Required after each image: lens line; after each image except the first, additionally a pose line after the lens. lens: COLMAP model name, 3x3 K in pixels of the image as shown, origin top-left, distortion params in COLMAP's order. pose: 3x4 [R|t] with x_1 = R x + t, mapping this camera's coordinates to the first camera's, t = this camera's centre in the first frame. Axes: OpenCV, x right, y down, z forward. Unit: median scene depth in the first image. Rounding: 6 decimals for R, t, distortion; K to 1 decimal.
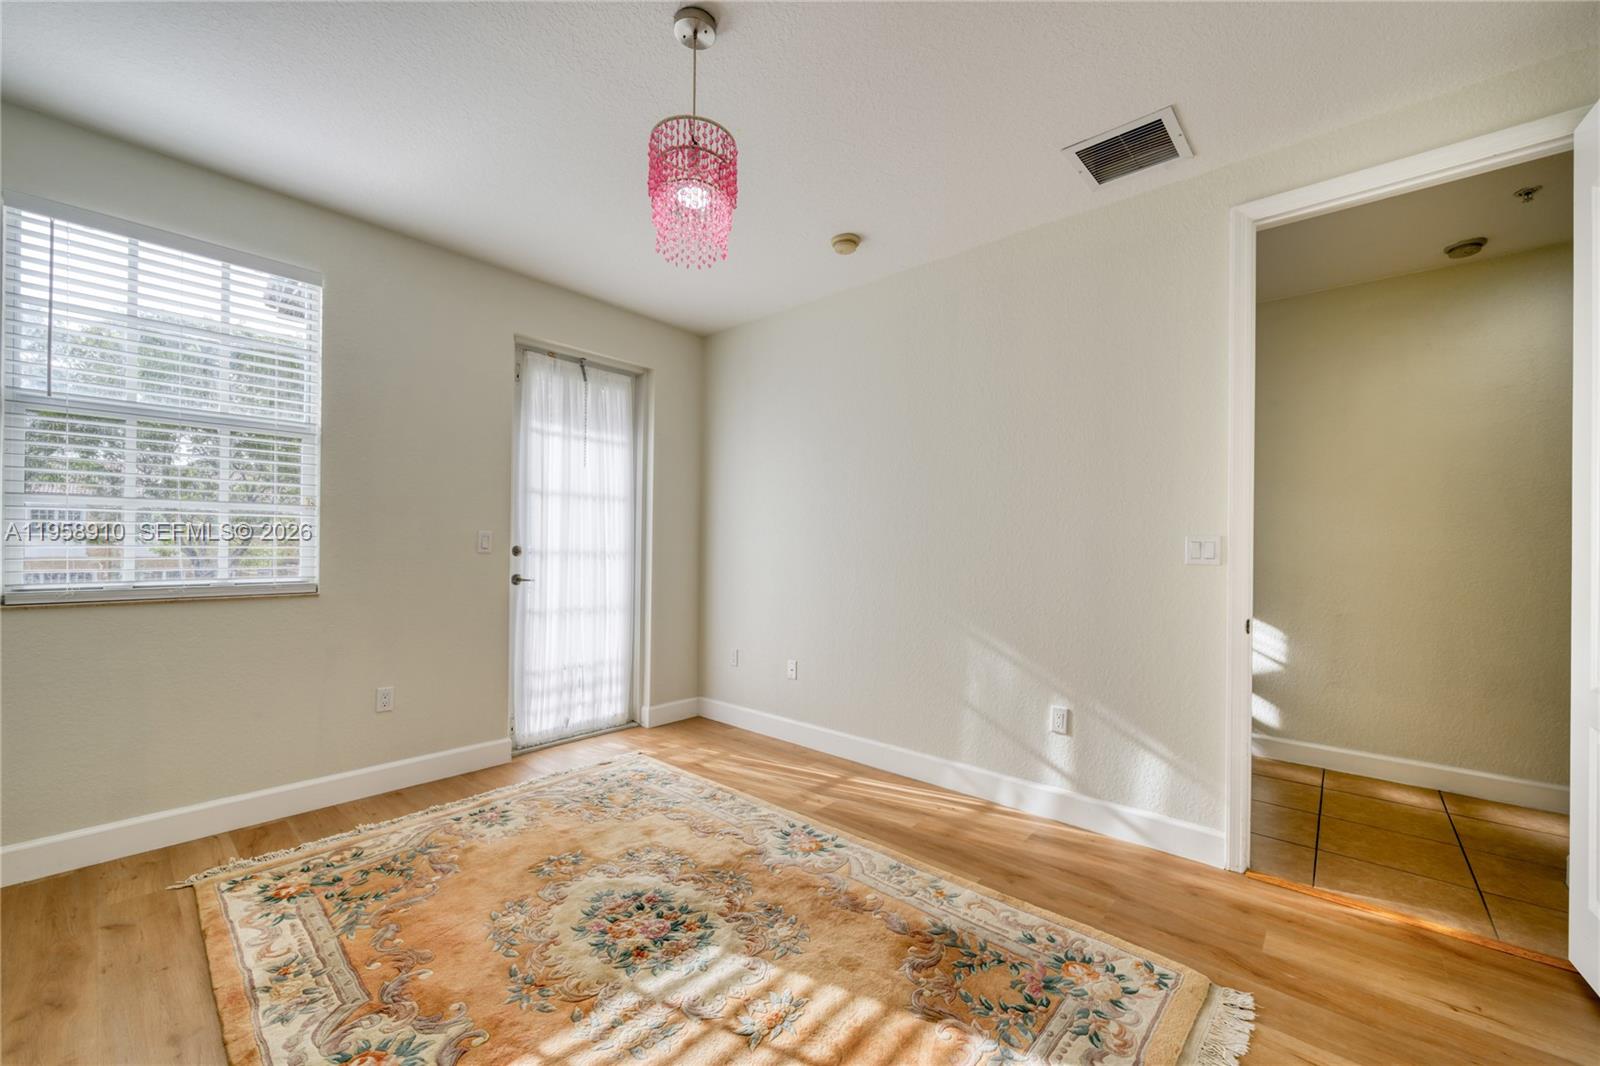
lens RADIAL K [[631.2, 0, 794.2], [0, 631.2, 543.5], [0, 0, 1]] dist [-0.000544, -0.000216]
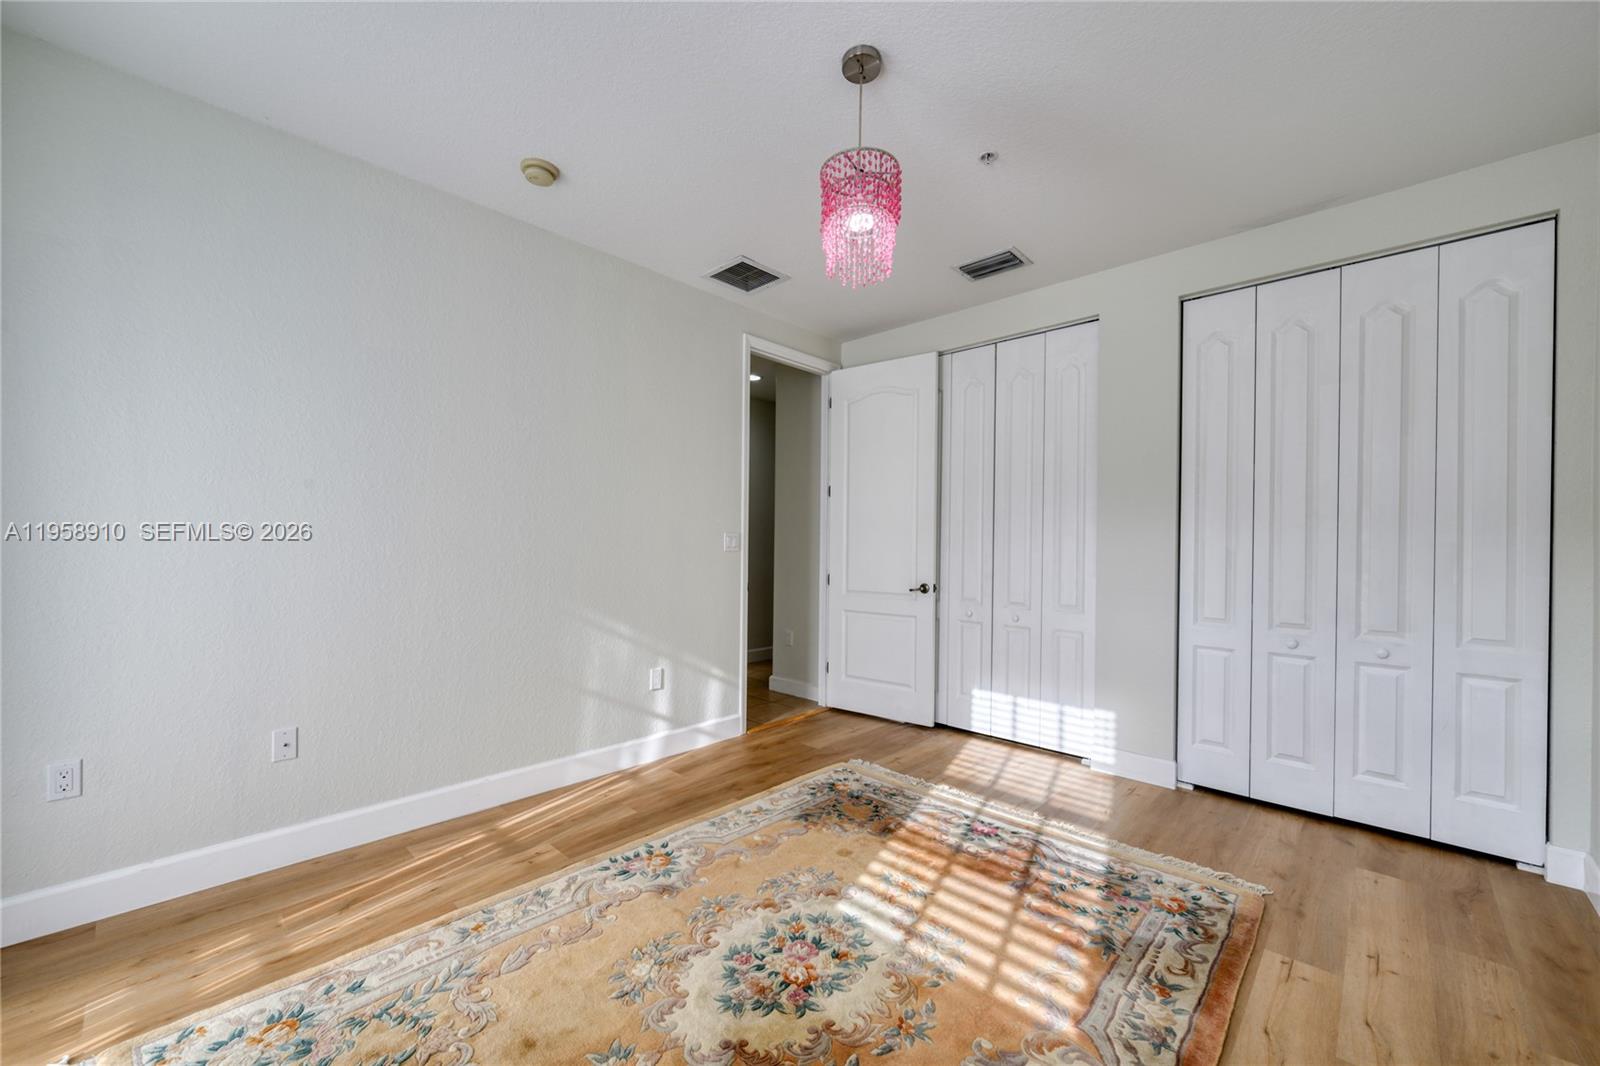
lens RADIAL K [[633.7, 0, 793.1], [0, 633.7, 543.1], [0, 0, 1]] dist [0.000824, 0.000182]
pose [[0.019538, -0.008417, 0.999774, -0.936120], [-0.014302, 0.999860, 0.008697, -0.003527], [-0.999707, -0.014469, 0.019415, 0.810524]]
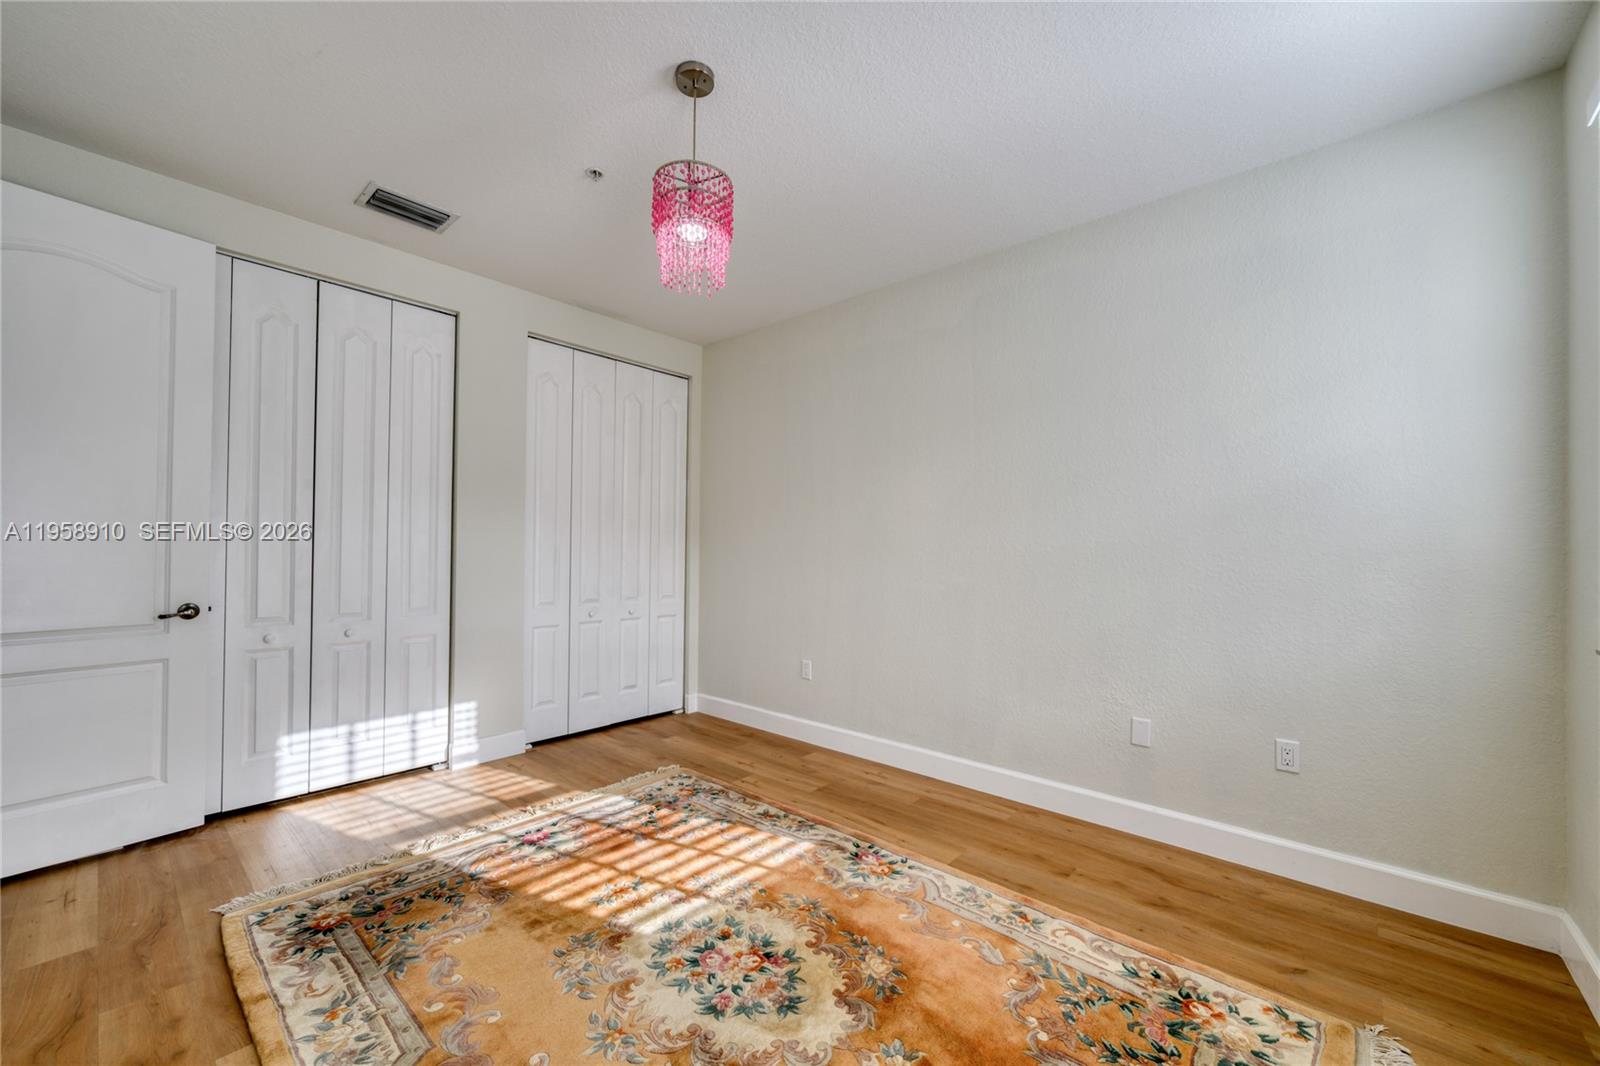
lens RADIAL K [[626.4, 0, 785.5], [0, 626.4, 553.2], [0, 0, 1]] dist [-0.000775, 0.031618]
pose [[-0.999735, -0.019518, 0.012175, -0.262354], [-0.019465, 0.999800, 0.004496, 0.004424], [-0.012261, 0.004258, -0.999916, 1.556764]]
